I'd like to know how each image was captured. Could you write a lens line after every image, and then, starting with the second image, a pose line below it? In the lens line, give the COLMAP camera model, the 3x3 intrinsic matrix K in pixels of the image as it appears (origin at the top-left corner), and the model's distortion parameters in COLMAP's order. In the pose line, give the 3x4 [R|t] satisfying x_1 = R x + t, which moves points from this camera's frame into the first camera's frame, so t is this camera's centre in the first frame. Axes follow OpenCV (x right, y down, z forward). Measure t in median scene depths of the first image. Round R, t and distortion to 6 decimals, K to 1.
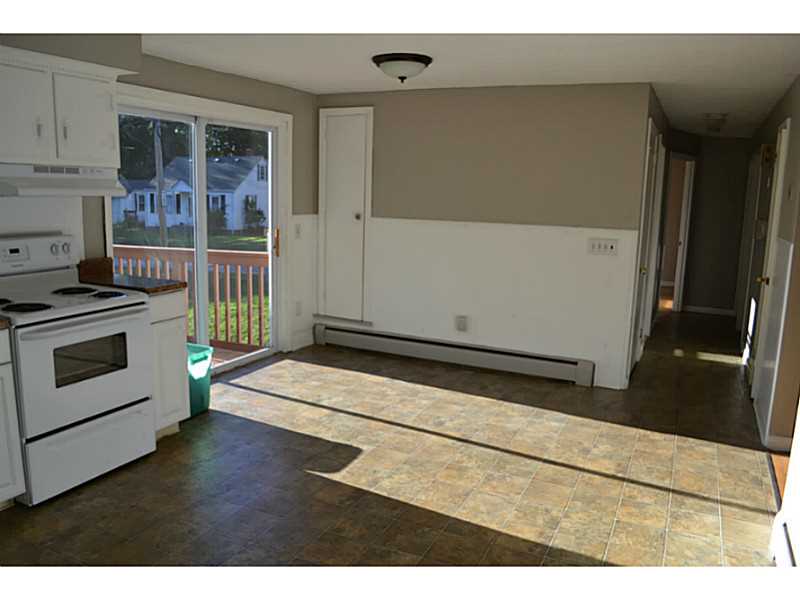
lens RADIAL K [[642.4, 0, 400.0], [0, 642.4, 300.0], [0, 0, 1]] dist [-0.071408, 0.002271]
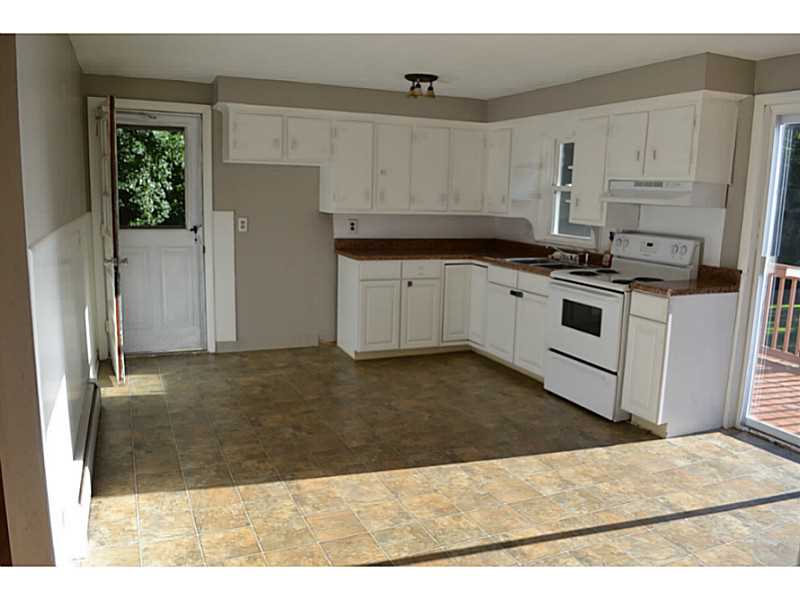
lens RADIAL K [[642.4, 0, 400.0], [0, 642.4, 300.0], [0, 0, 1]] dist [-0.071408, 0.002271]
pose [[-0.661788, 0.080182, -0.745391, 0.823032], [-0.169887, 0.952359, 0.253278, -0.231439], [0.730188, 0.294249, -0.616639, 1.556295]]
